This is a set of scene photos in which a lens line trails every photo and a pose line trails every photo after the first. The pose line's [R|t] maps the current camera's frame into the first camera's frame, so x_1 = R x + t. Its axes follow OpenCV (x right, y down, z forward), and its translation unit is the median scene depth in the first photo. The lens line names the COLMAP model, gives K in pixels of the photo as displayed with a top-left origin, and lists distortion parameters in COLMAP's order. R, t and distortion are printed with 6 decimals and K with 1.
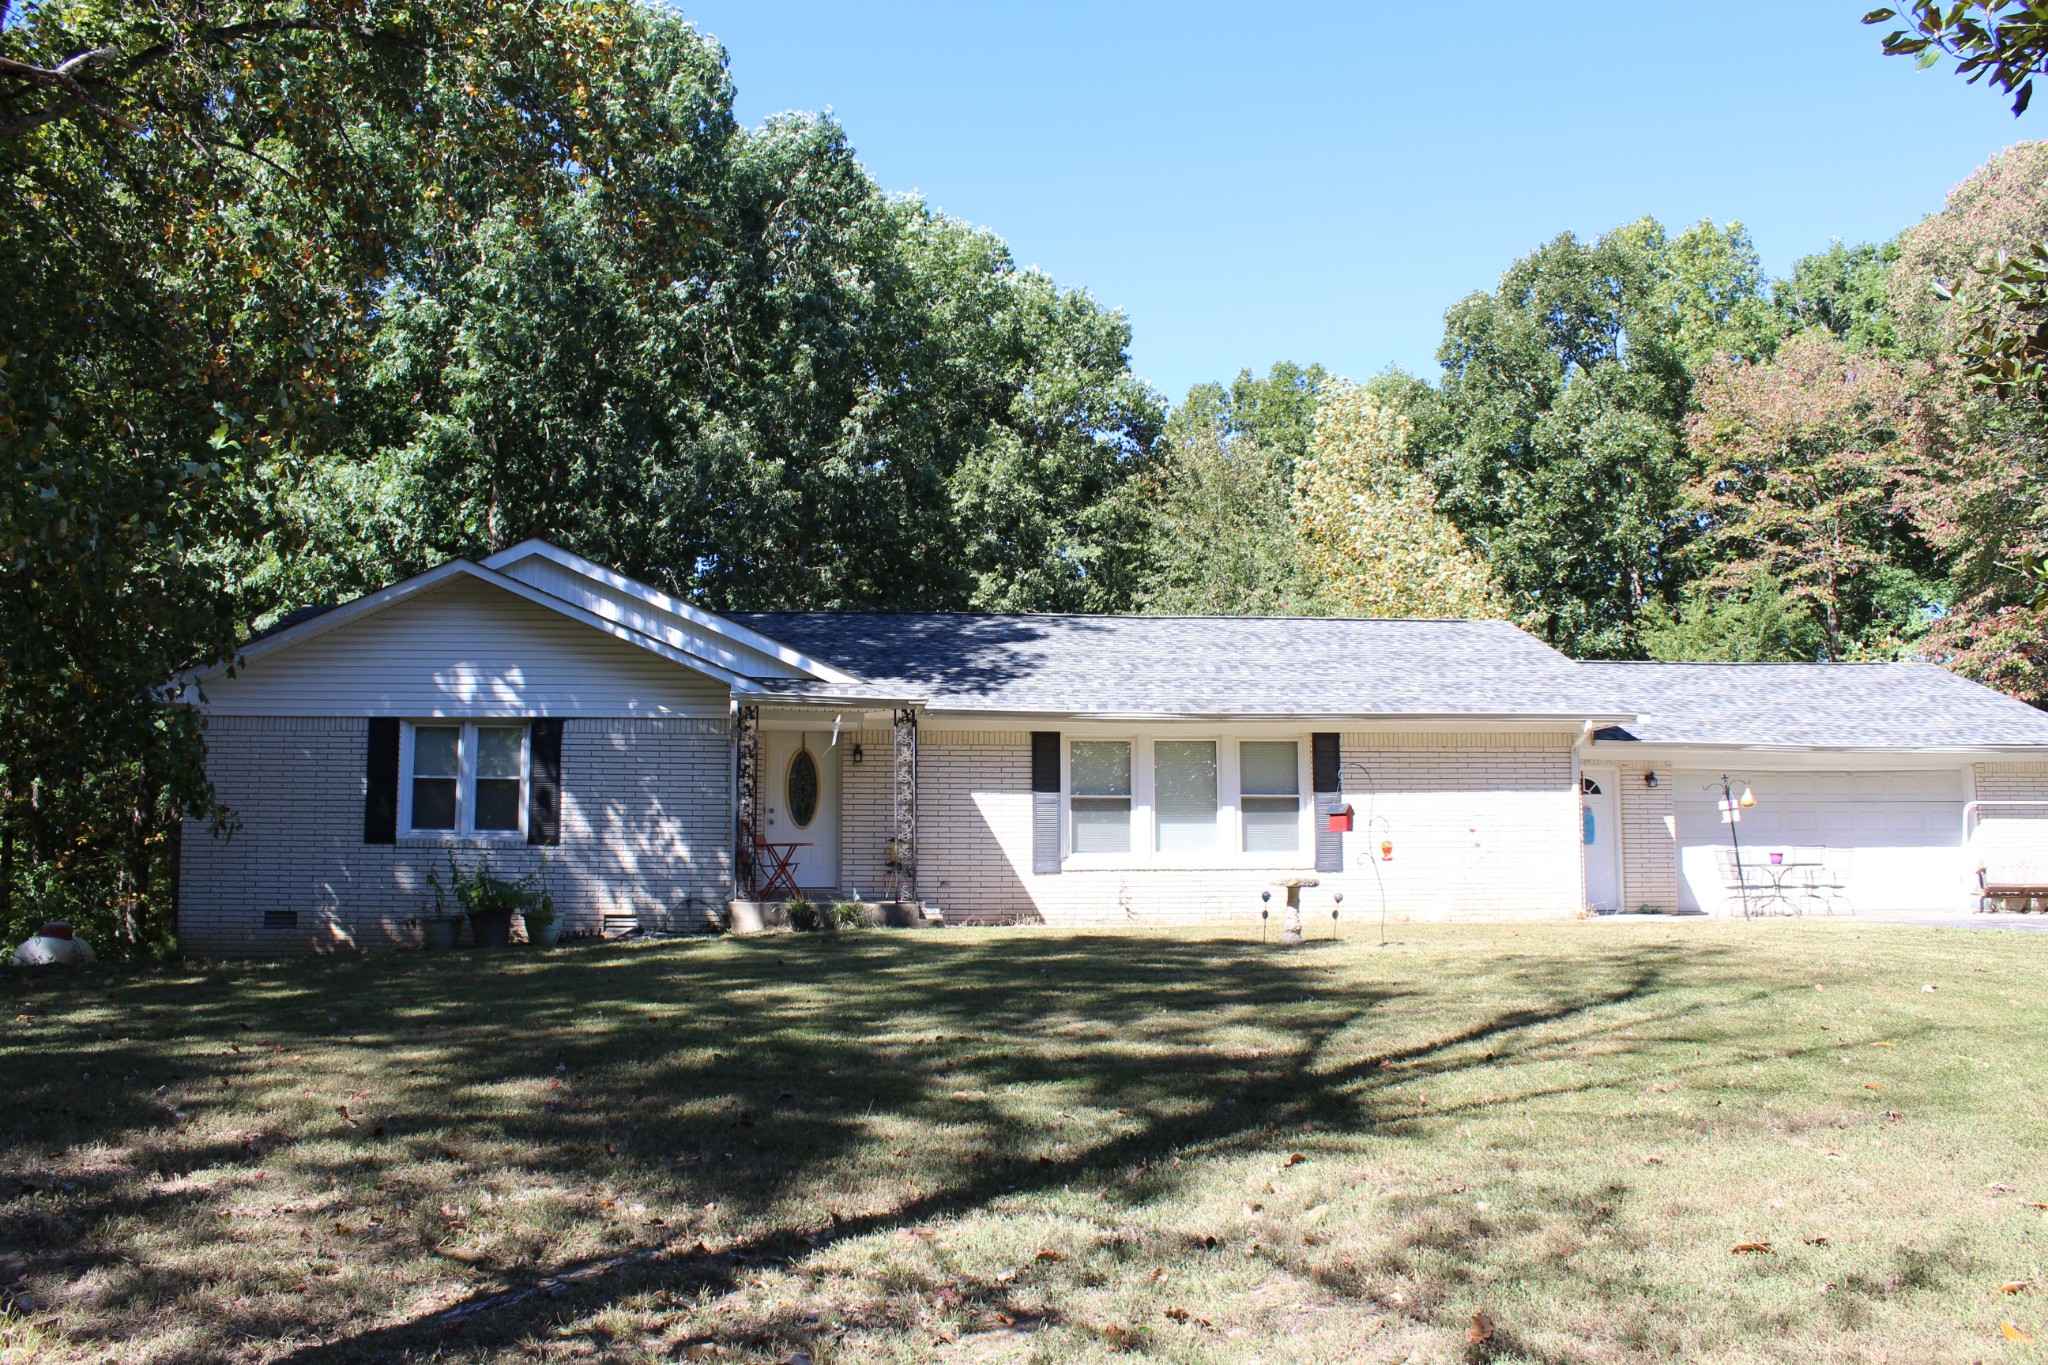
lens RADIAL K [[1707.8, 0, 1024.0], [0, 1707.8, 682.5], [0, 0, 1]] dist [-0.000819, -0.001692]
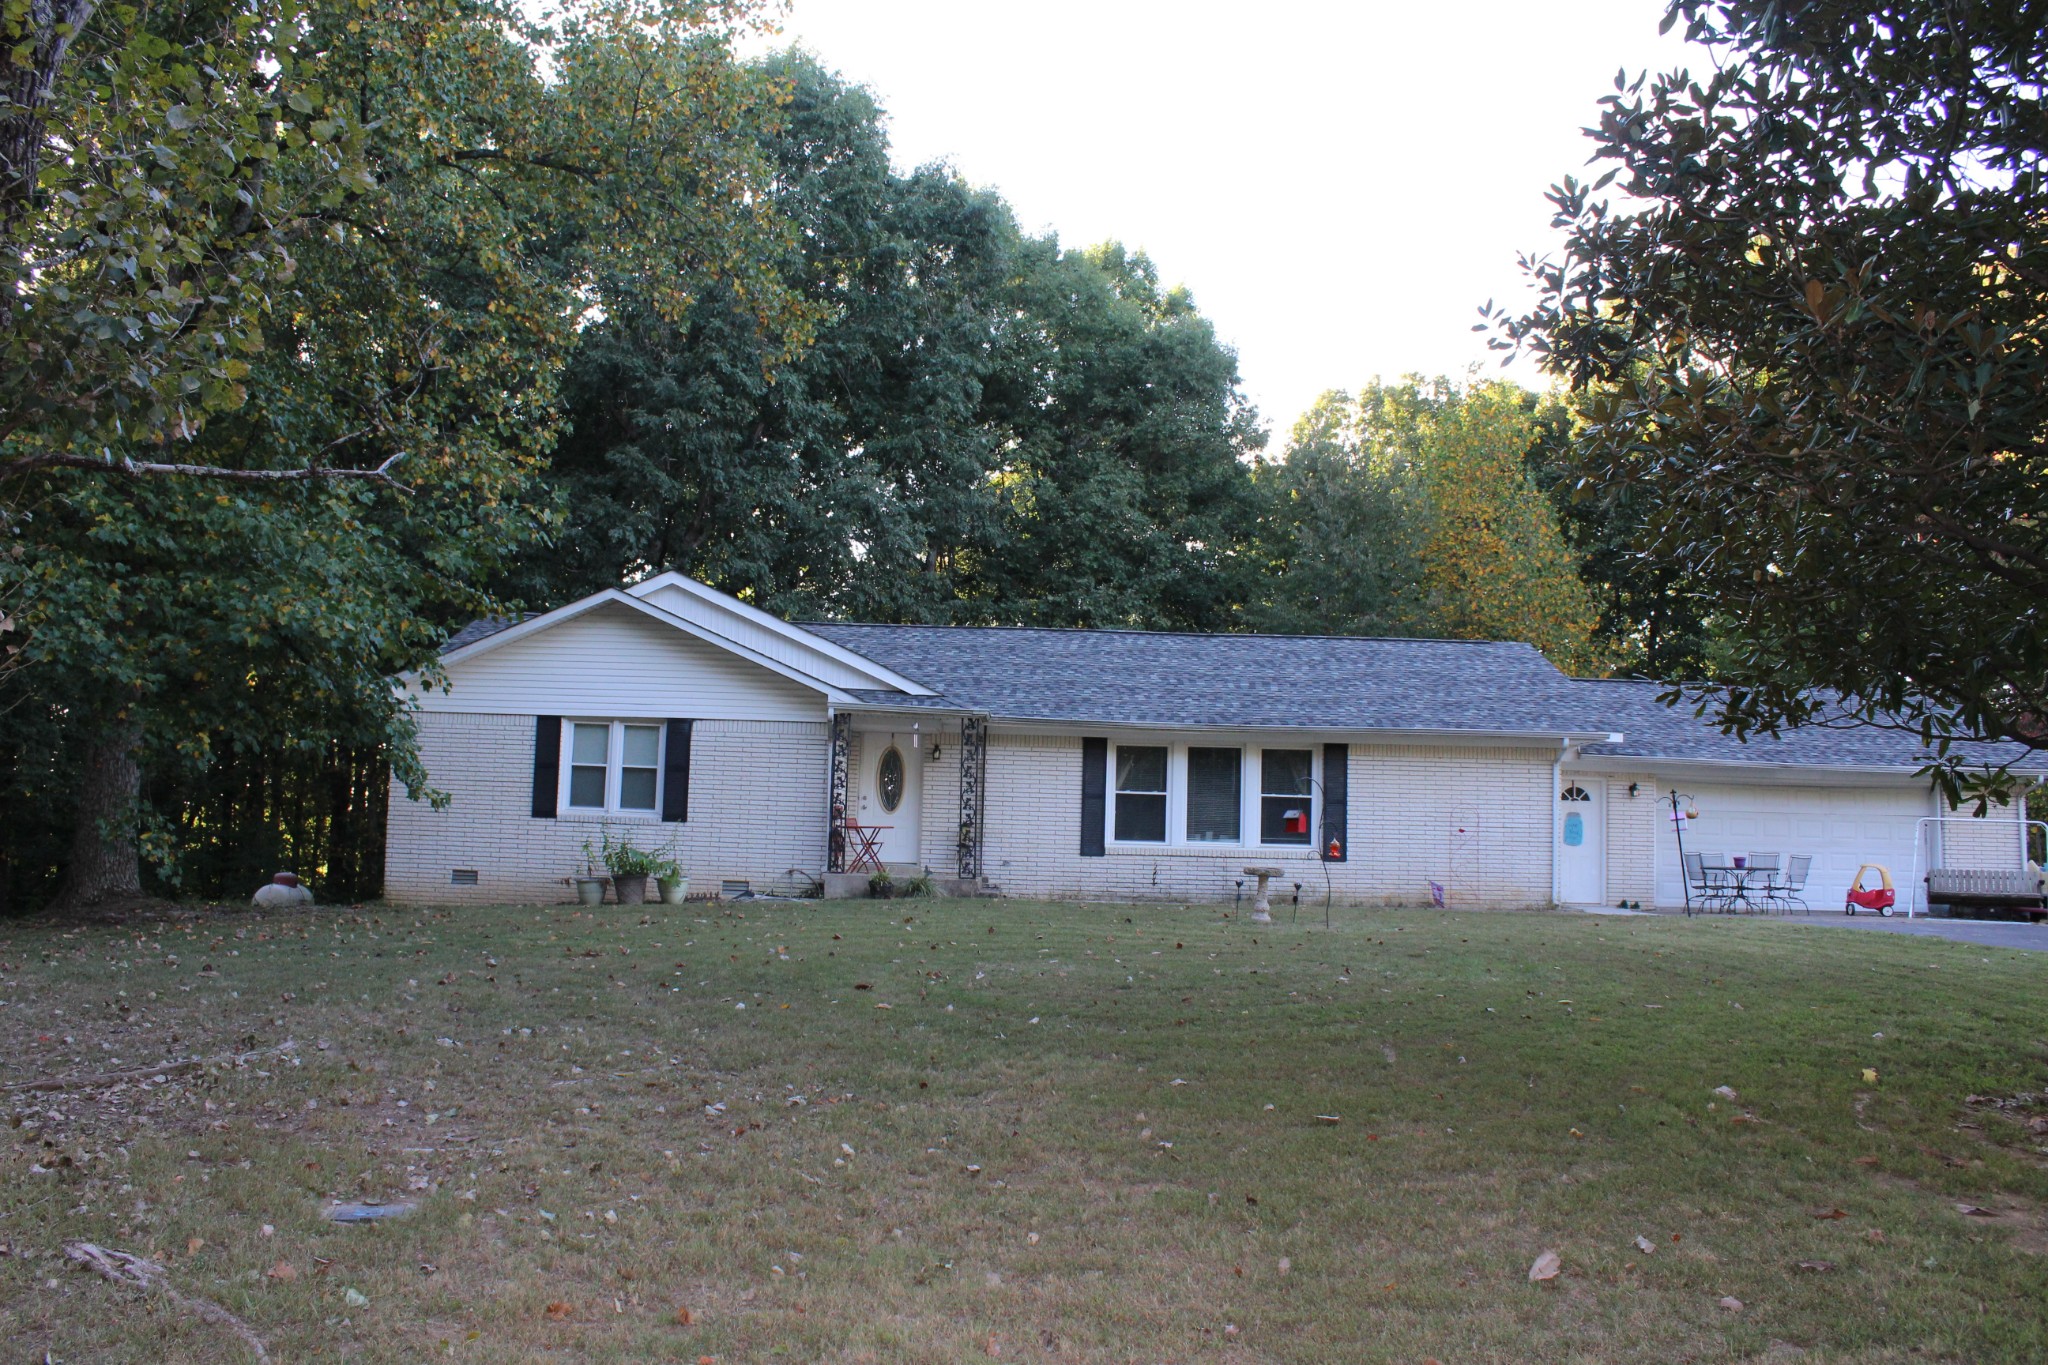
lens RADIAL K [[1707.8, 0, 1024.0], [0, 1707.8, 682.5], [0, 0, 1]] dist [-0.000819, -0.001692]
pose [[0.997059, 0.023401, -0.072971, 0.048452], [-0.022188, 0.999602, 0.017395, -0.027815], [0.073349, -0.015724, 0.997182, -0.177722]]
